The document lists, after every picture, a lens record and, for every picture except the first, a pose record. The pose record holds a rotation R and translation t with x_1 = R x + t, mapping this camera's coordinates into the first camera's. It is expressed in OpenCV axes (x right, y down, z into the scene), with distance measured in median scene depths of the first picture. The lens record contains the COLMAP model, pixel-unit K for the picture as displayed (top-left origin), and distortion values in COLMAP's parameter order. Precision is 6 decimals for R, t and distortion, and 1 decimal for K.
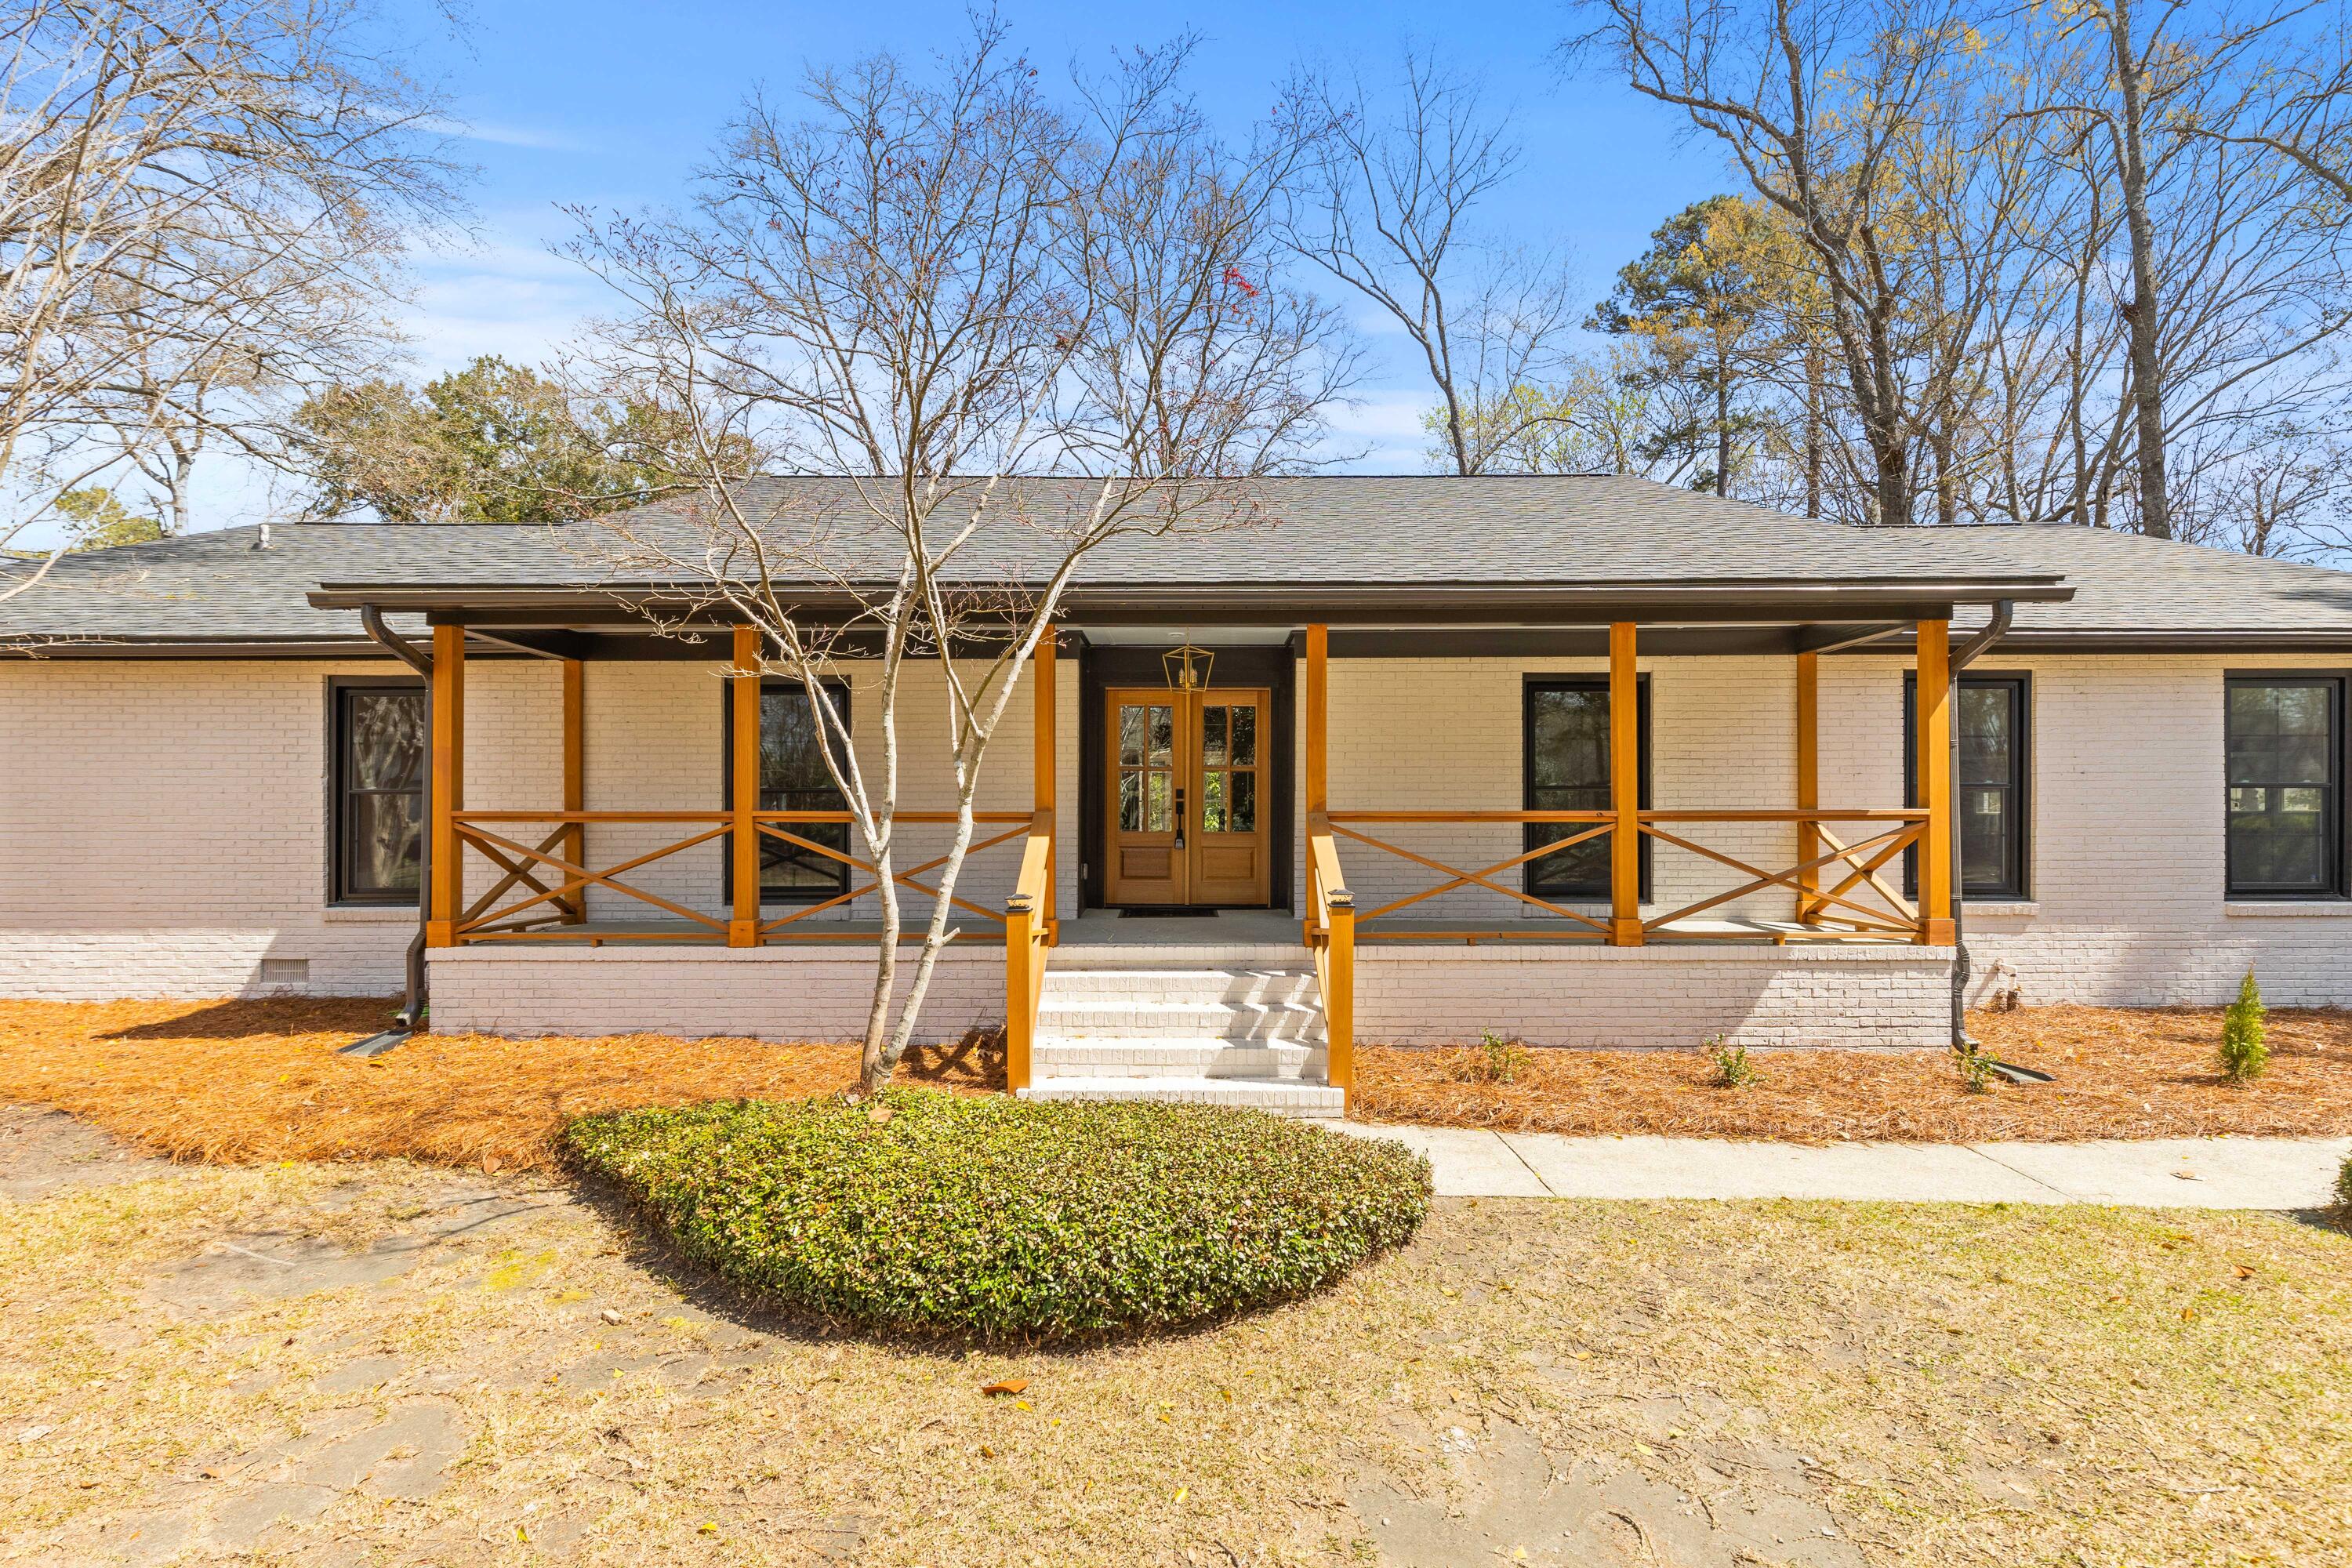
lens RADIAL K [[1111.4, 0, 1180.4], [0, 1111.4, 734.2], [0, 0, 1]] dist [0.000156, -0.000033]
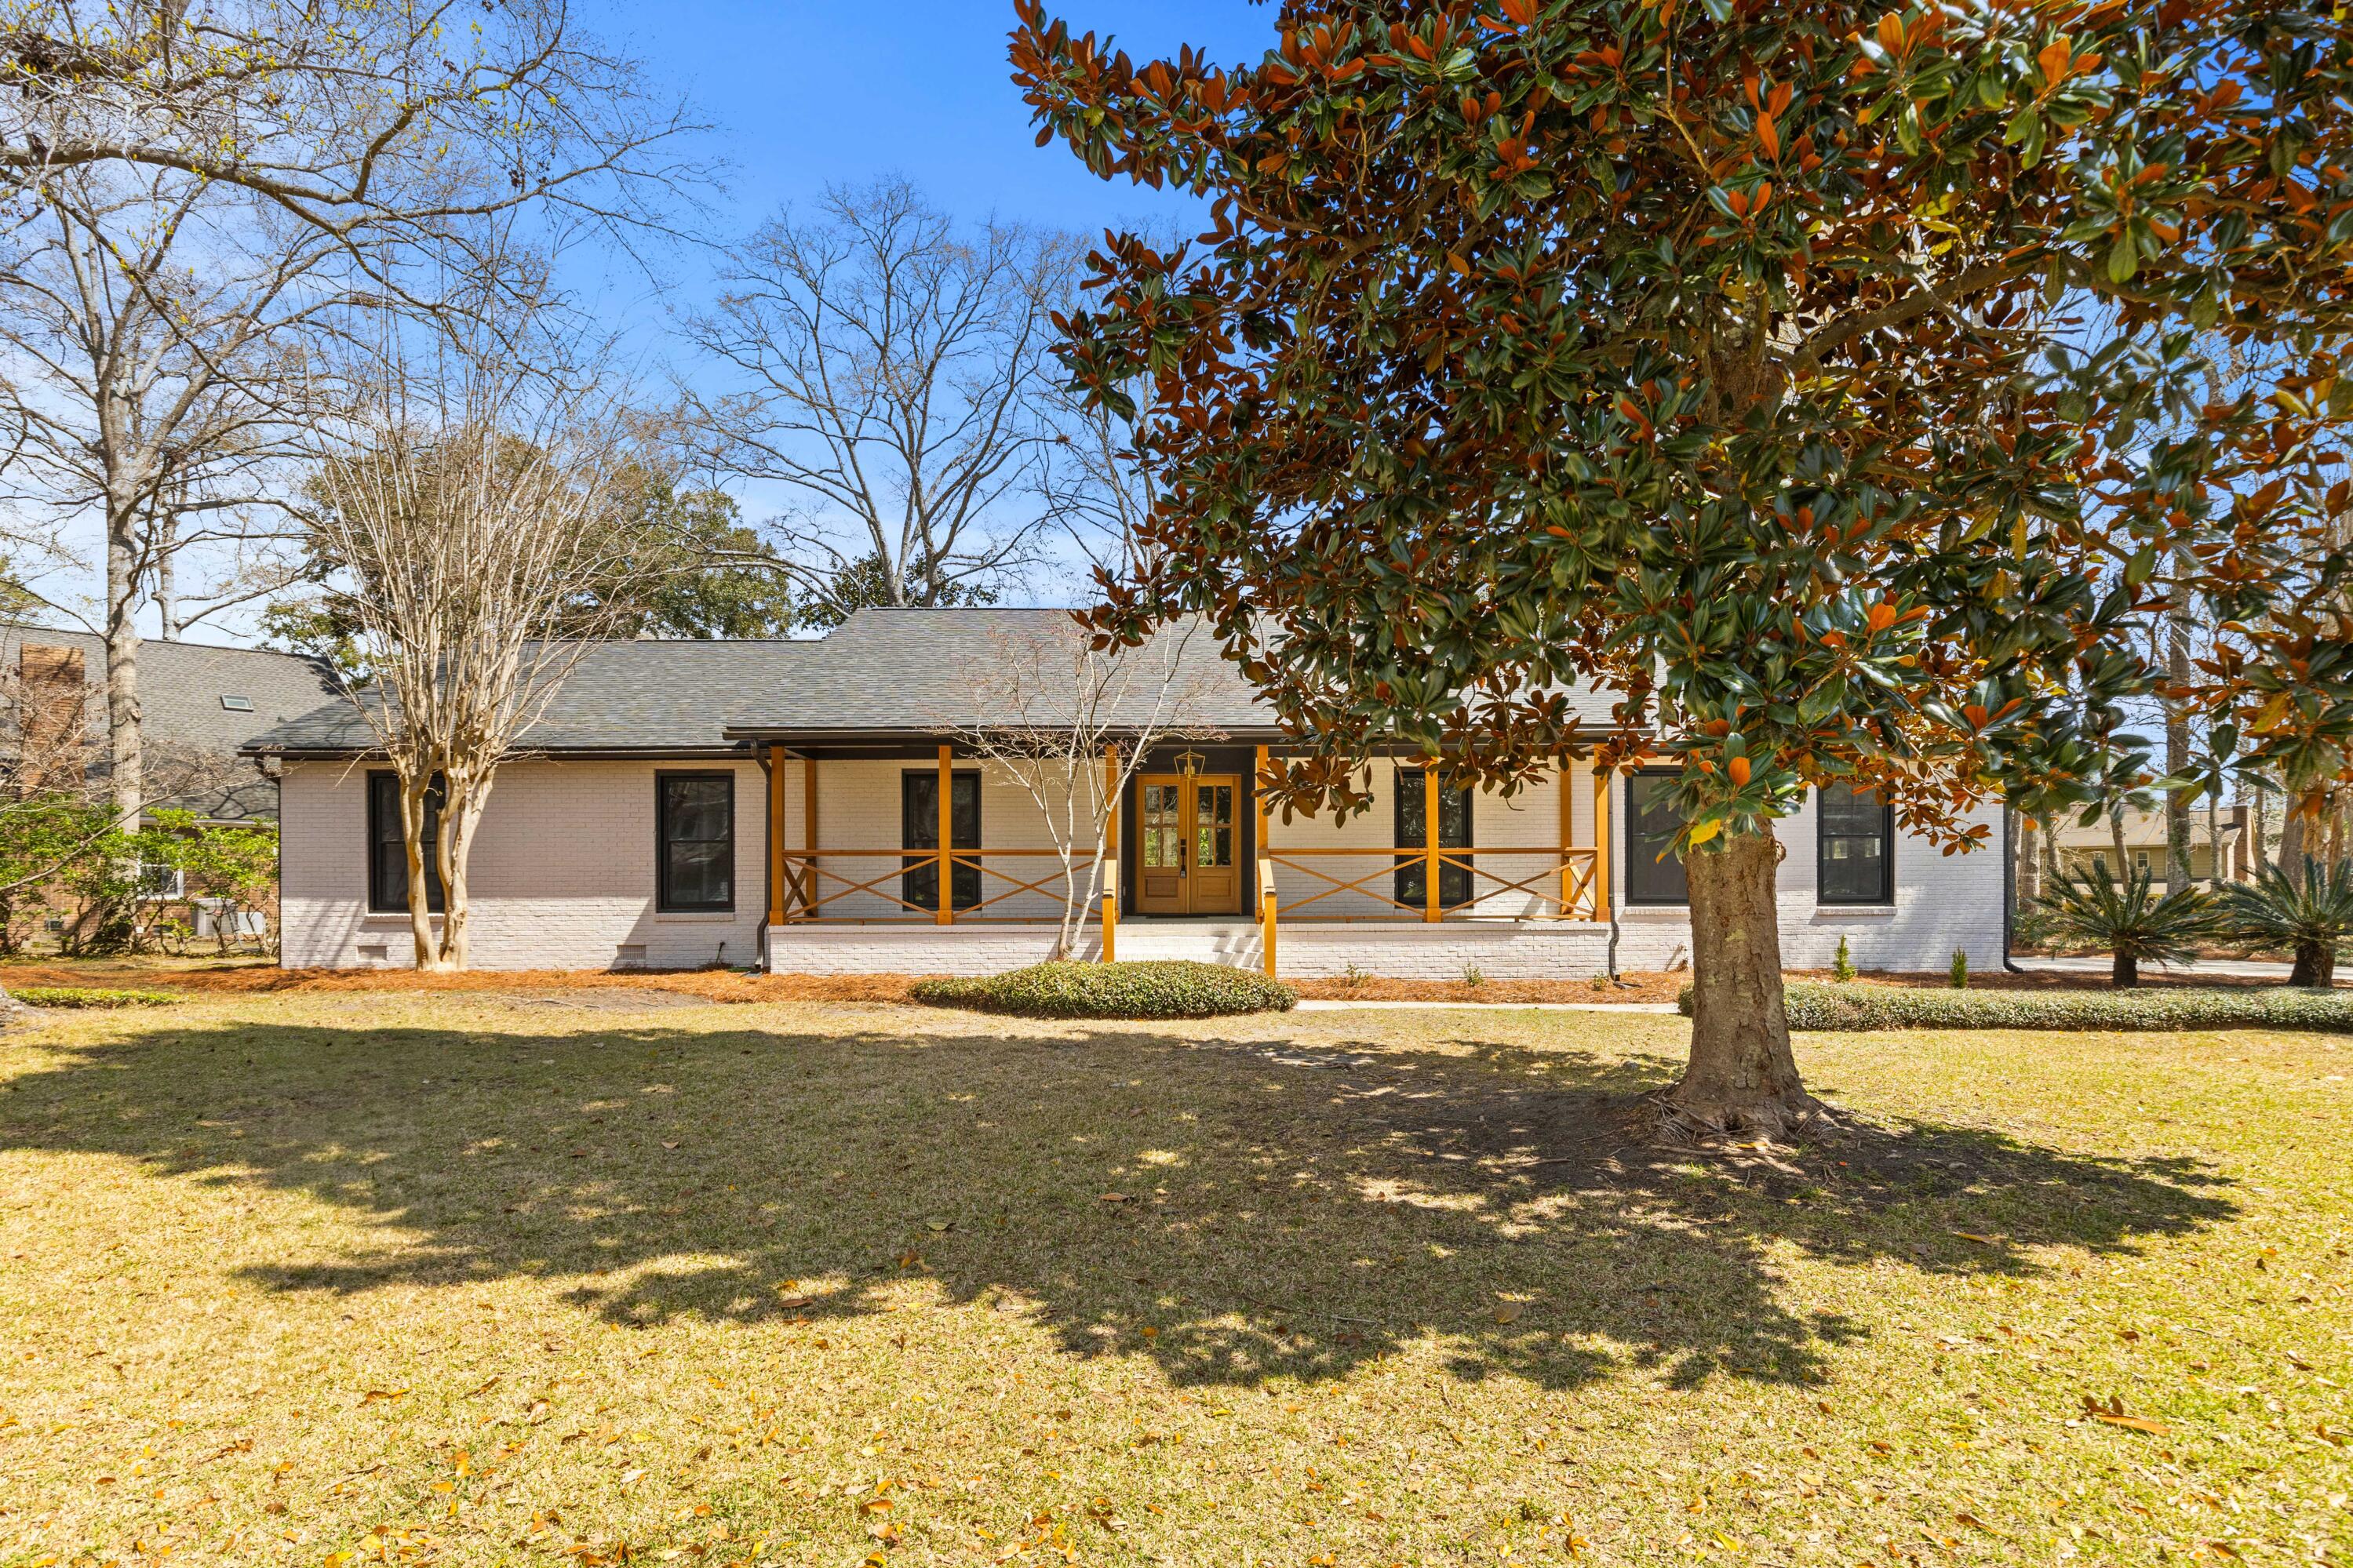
lens RADIAL K [[1381.1, 0, 1176.5], [0, 1381.1, 784.0], [0, 0, 1]] dist [0.003059, 0.000365]
pose [[0.999901, -0.000631, 0.014051, -0.040168], [0.000692, 0.999991, -0.004299, -0.021506], [-0.014048, 0.004308, 0.999892, -1.015073]]
